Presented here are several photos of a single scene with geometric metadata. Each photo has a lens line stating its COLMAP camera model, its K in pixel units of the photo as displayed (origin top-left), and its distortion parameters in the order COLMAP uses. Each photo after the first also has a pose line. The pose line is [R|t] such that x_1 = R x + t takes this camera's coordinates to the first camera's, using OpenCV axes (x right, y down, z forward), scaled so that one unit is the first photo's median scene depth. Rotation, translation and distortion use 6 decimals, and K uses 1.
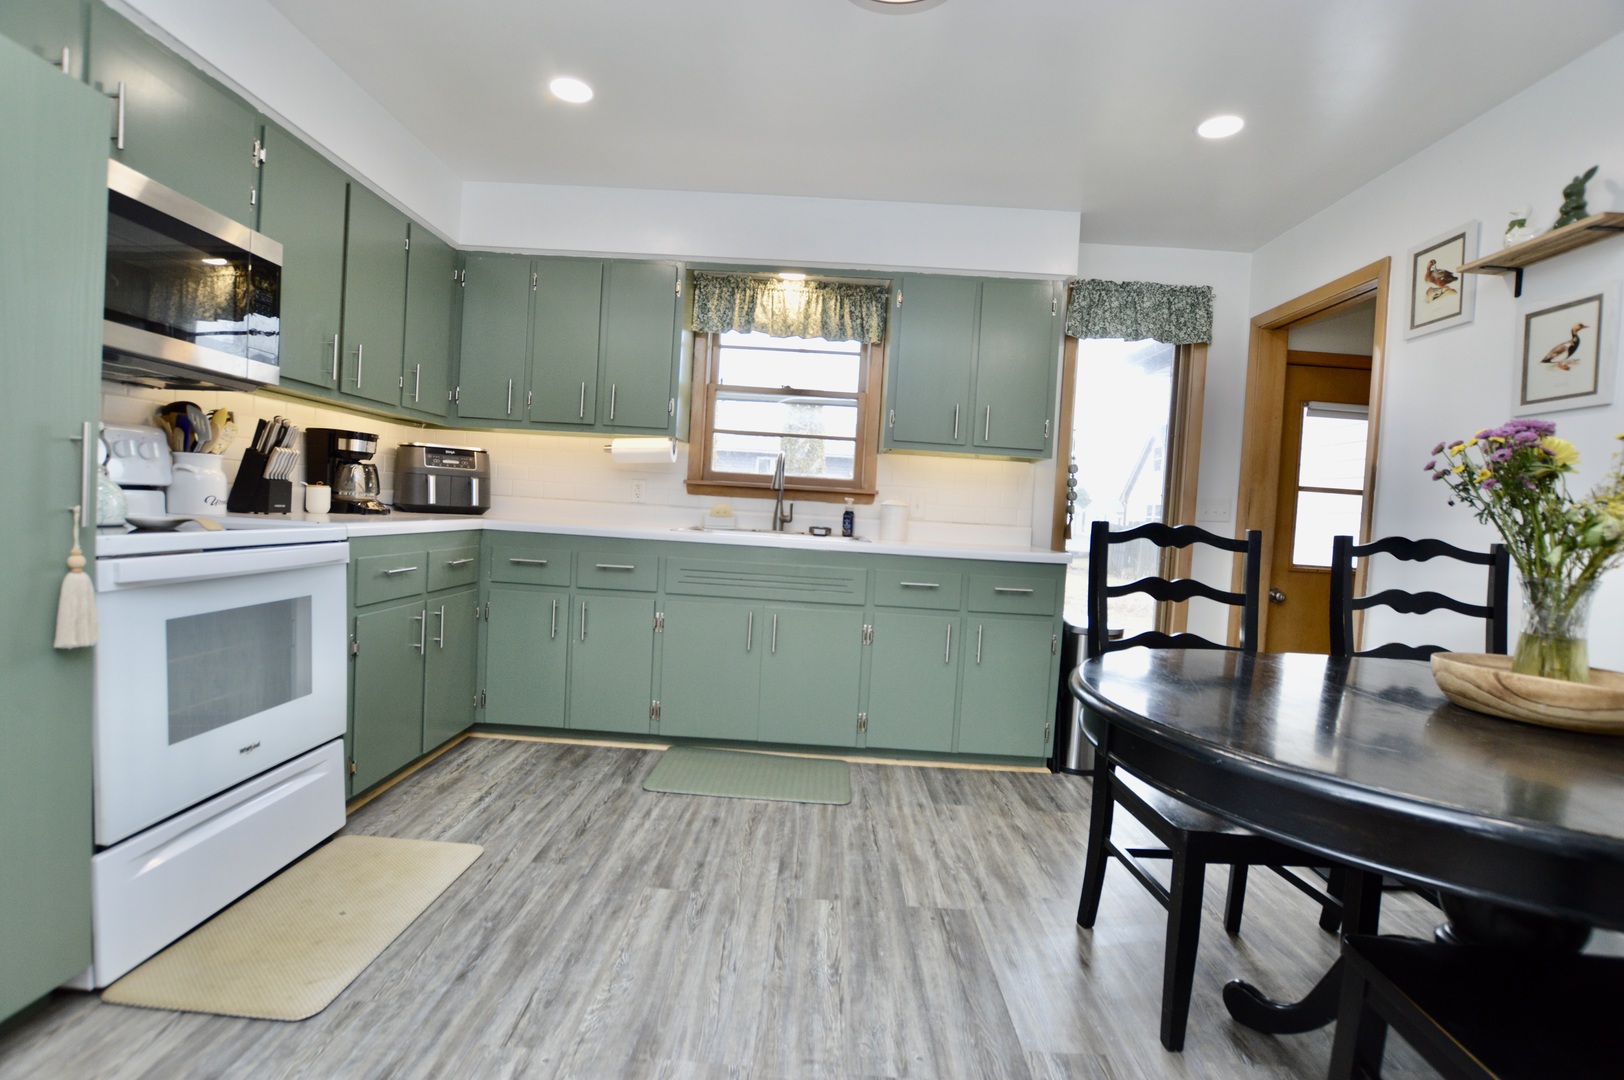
lens RADIAL K [[728.3, 0, 813.1], [0, 728.3, 536.6], [0, 0, 1]] dist [-0.035385, 0.004647]
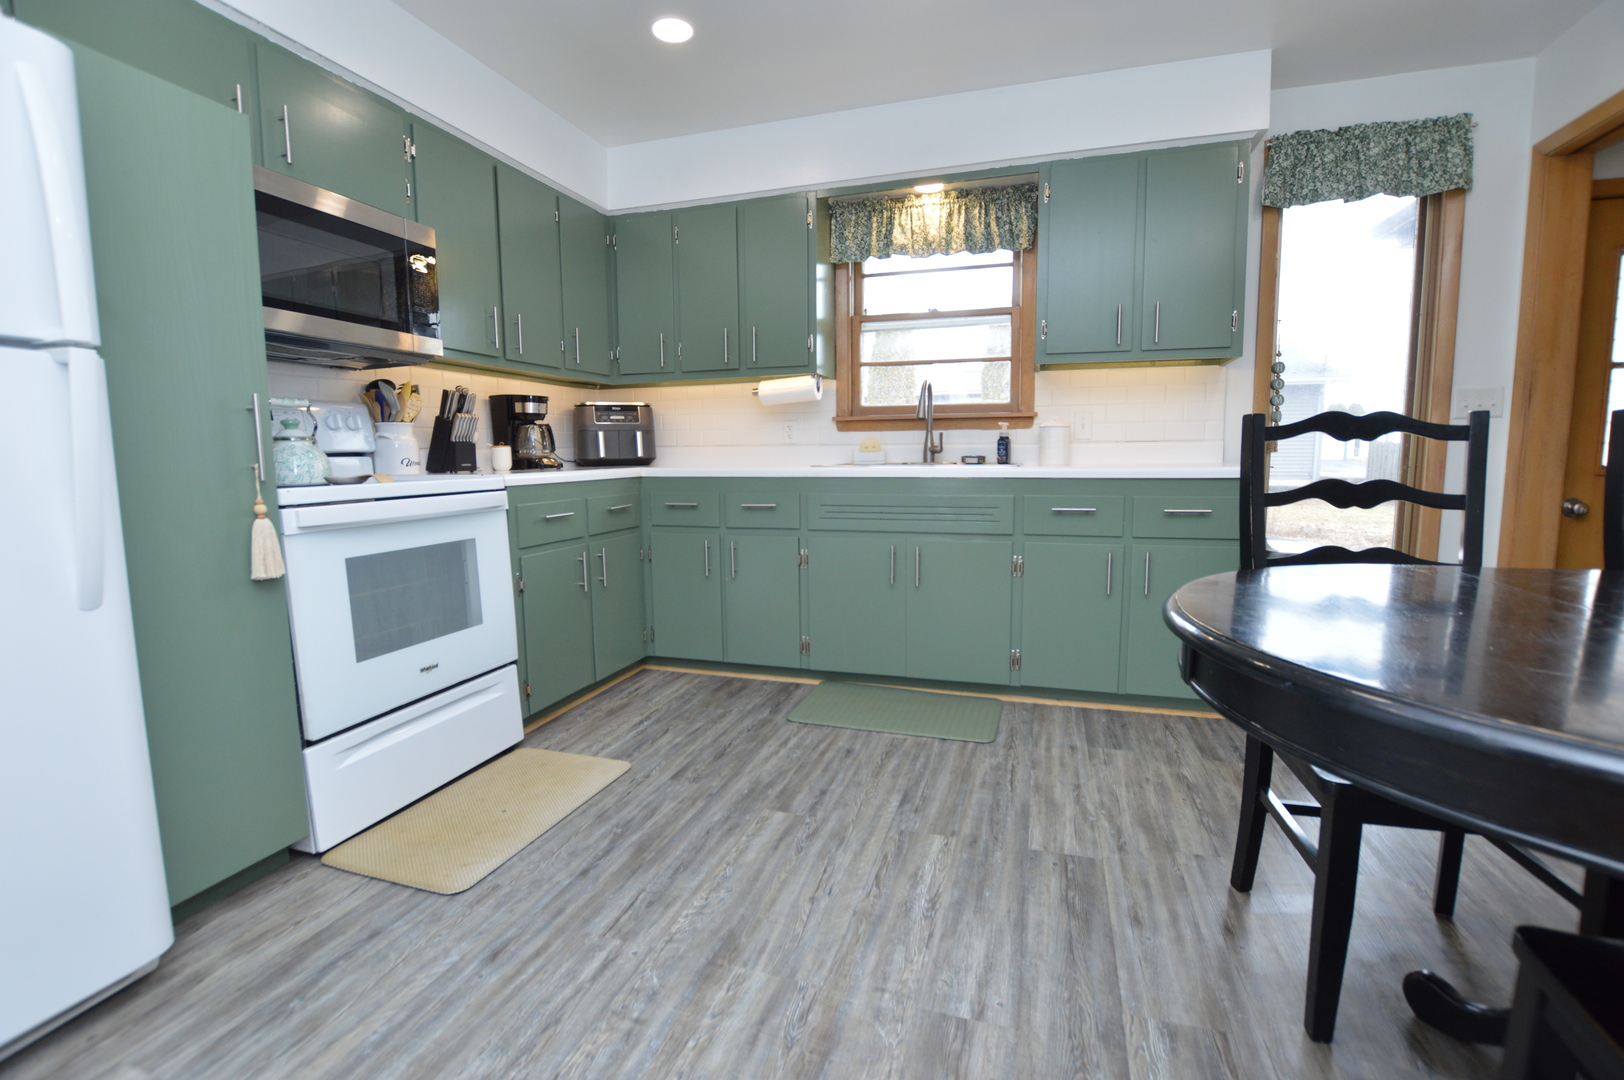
lens RADIAL K [[728.3, 0, 811.2], [0, 728.3, 538.5], [0, 0, 1]] dist [-0.035385, 0.004647]
pose [[0.954593, -0.033760, -0.295993, 0.129802], [0.055082, 0.996429, 0.063993, 0.033328], [0.292776, -0.077391, 0.953044, 0.054279]]
